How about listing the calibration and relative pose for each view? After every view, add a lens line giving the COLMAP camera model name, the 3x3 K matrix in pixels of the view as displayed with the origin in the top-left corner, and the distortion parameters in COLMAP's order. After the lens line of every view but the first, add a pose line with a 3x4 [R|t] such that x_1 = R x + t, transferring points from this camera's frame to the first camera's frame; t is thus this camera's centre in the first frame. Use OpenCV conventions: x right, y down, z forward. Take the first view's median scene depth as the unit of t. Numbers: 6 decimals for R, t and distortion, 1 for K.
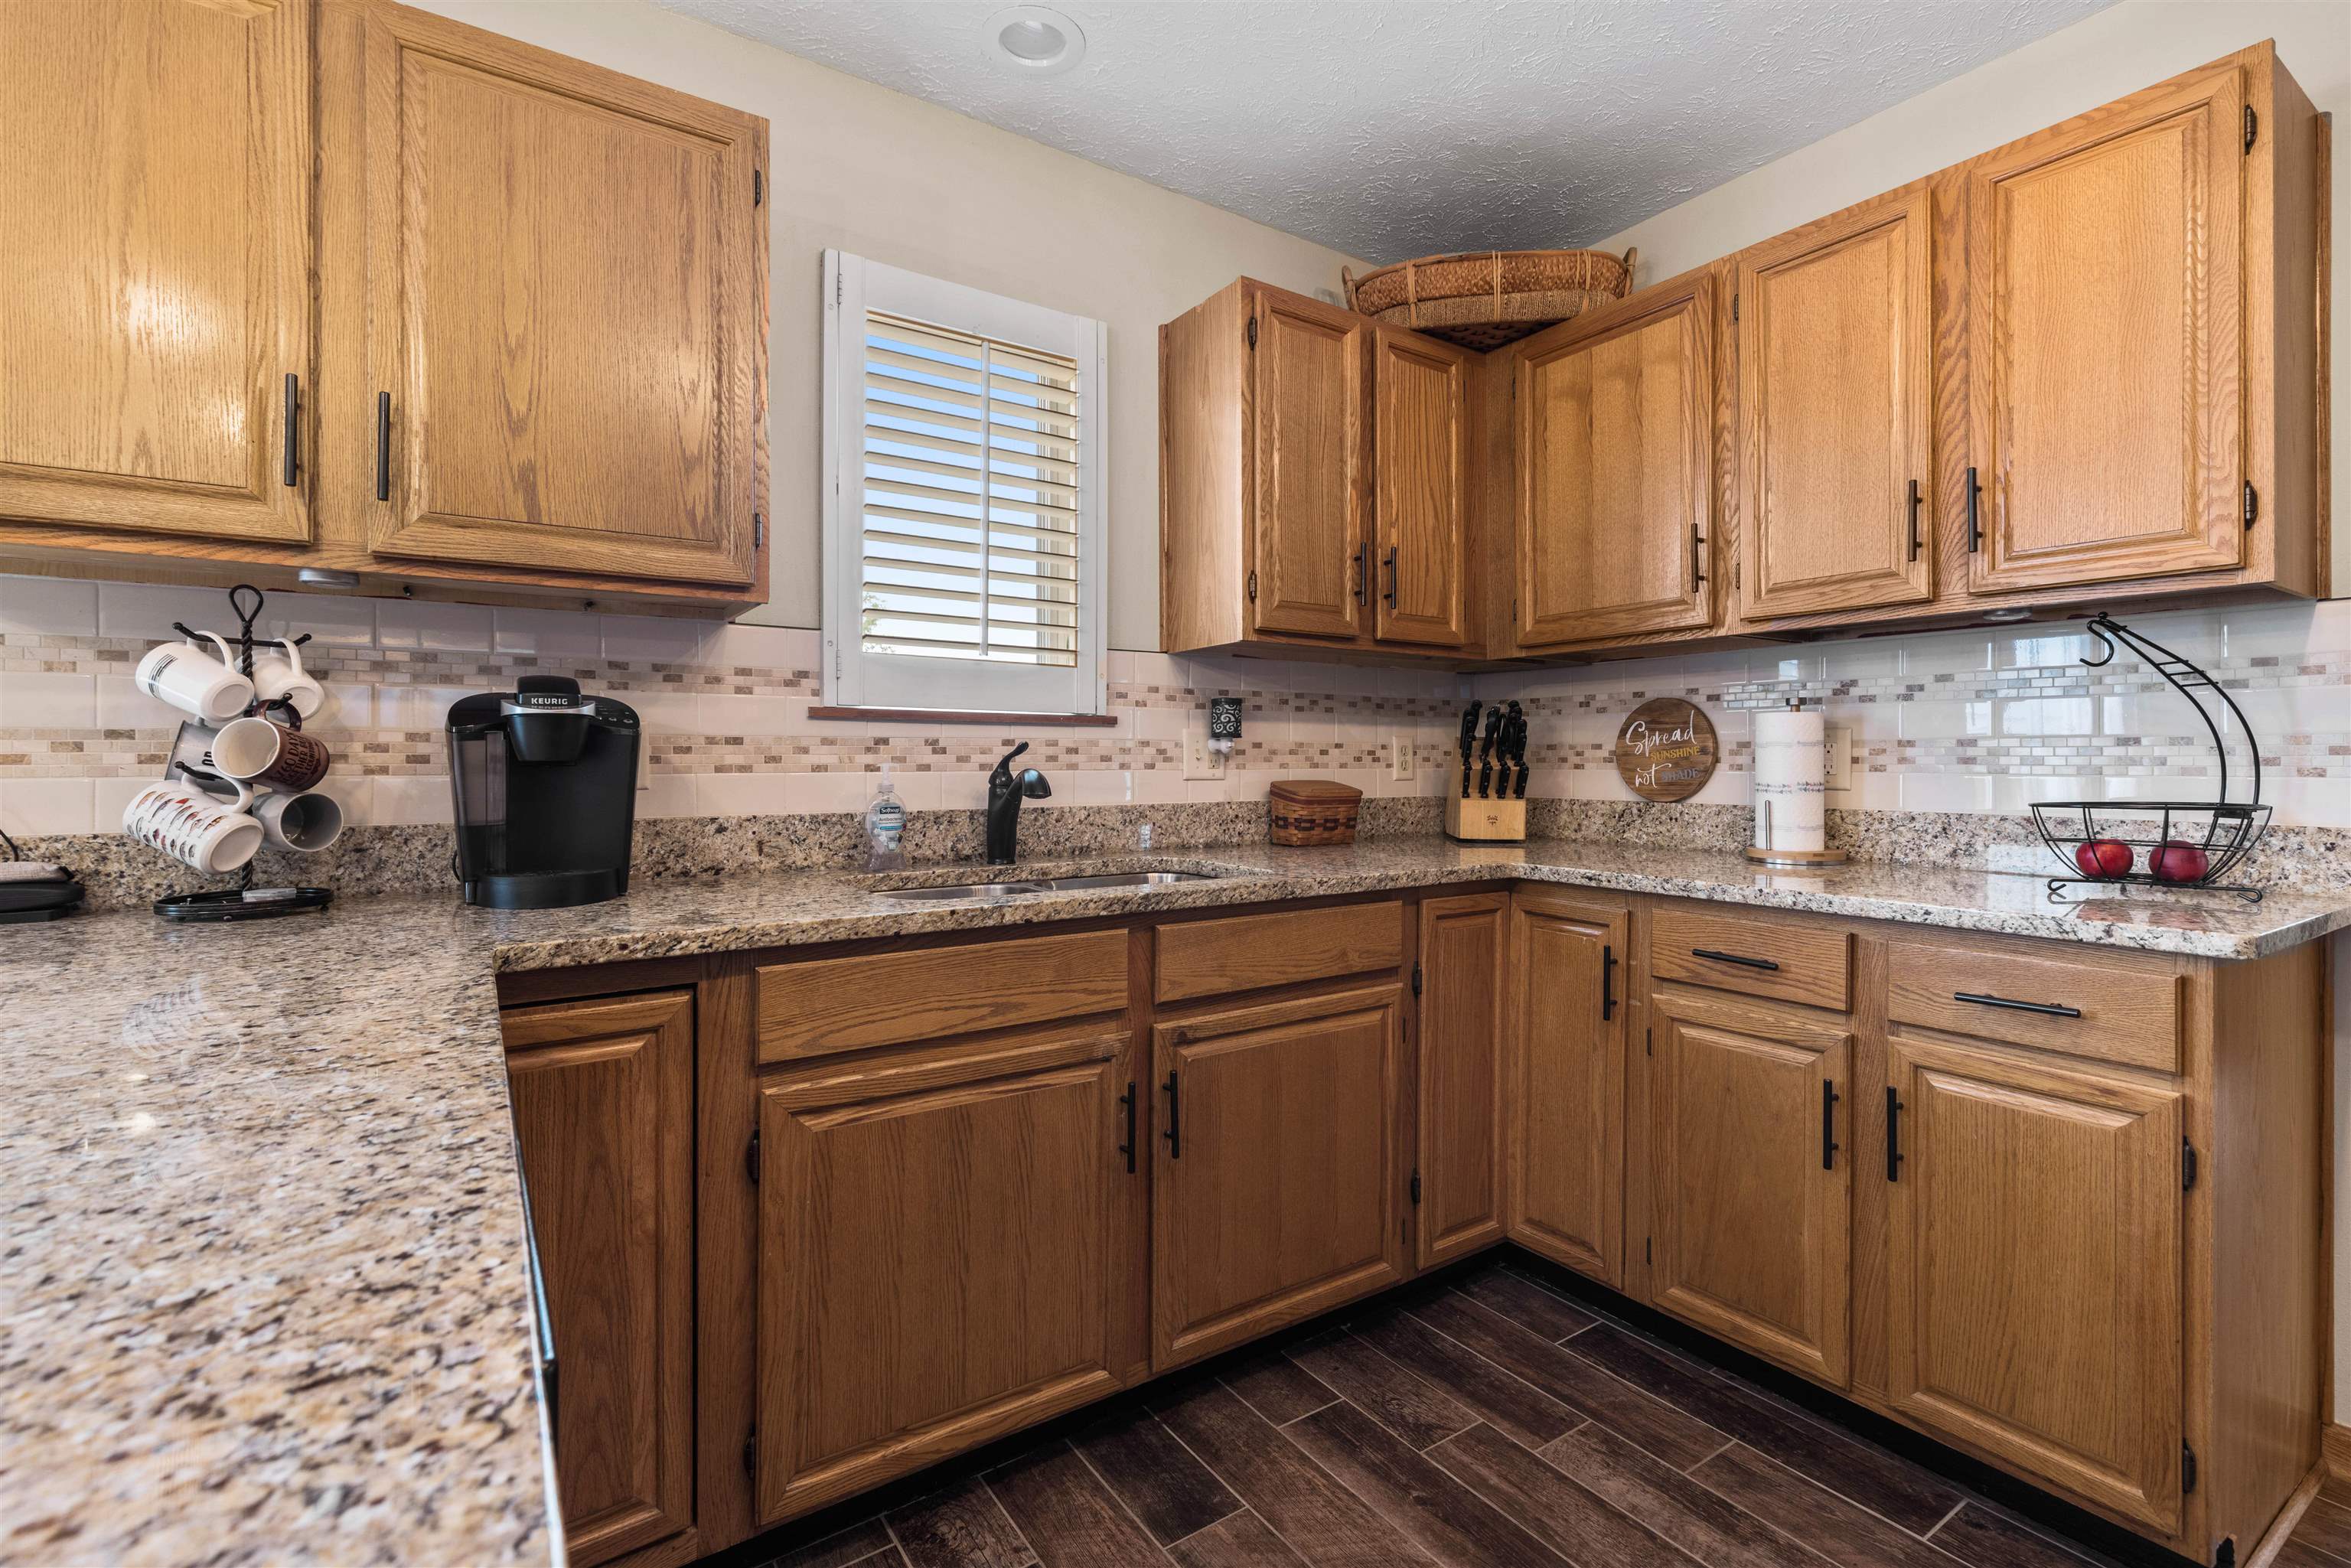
lens RADIAL K [[1048.6, 0, 1172.2], [0, 1048.6, 757.9], [0, 0, 1]] dist [0.000160, -0.000084]
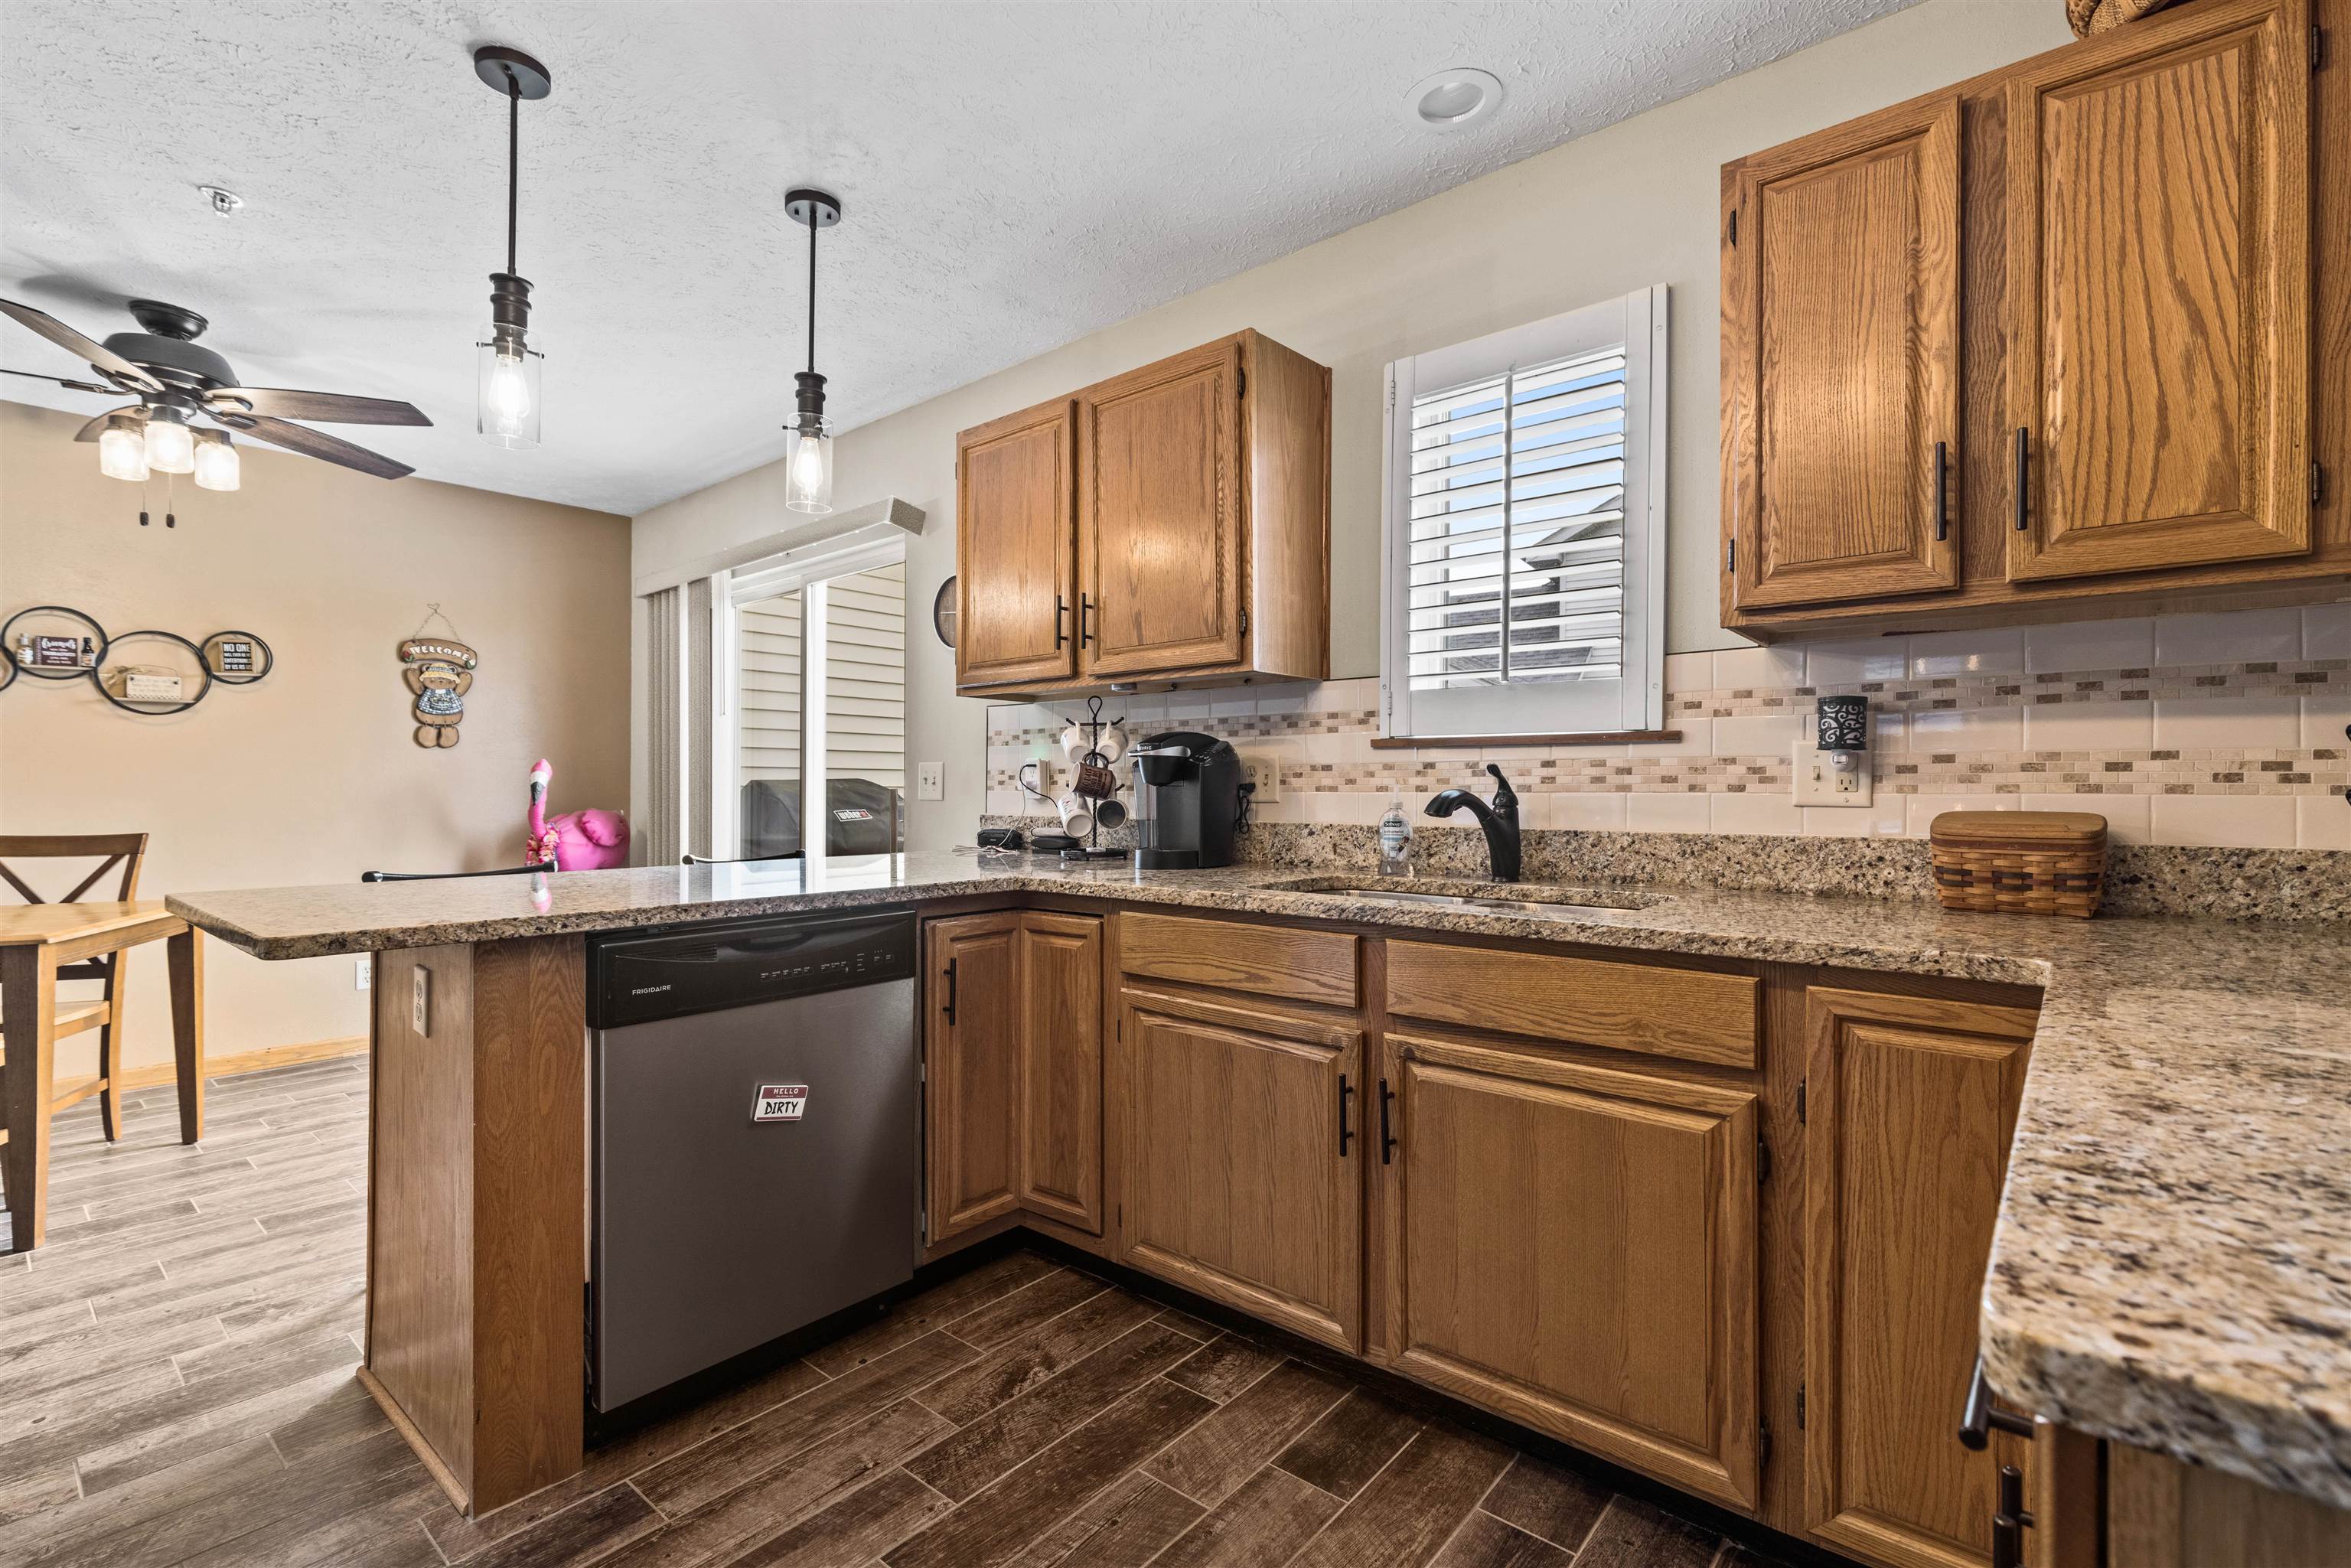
lens RADIAL K [[1049.9, 0, 1175.5], [0, 1049.9, 784.0], [0, 0, 1]] dist [-0.001284, -0.000099]
pose [[0.275027, -0.001823, -0.961435, 0.798614], [0.003348, 0.999994, -0.000938, 0.004737], [0.961431, -0.002960, 0.275031, 0.434290]]
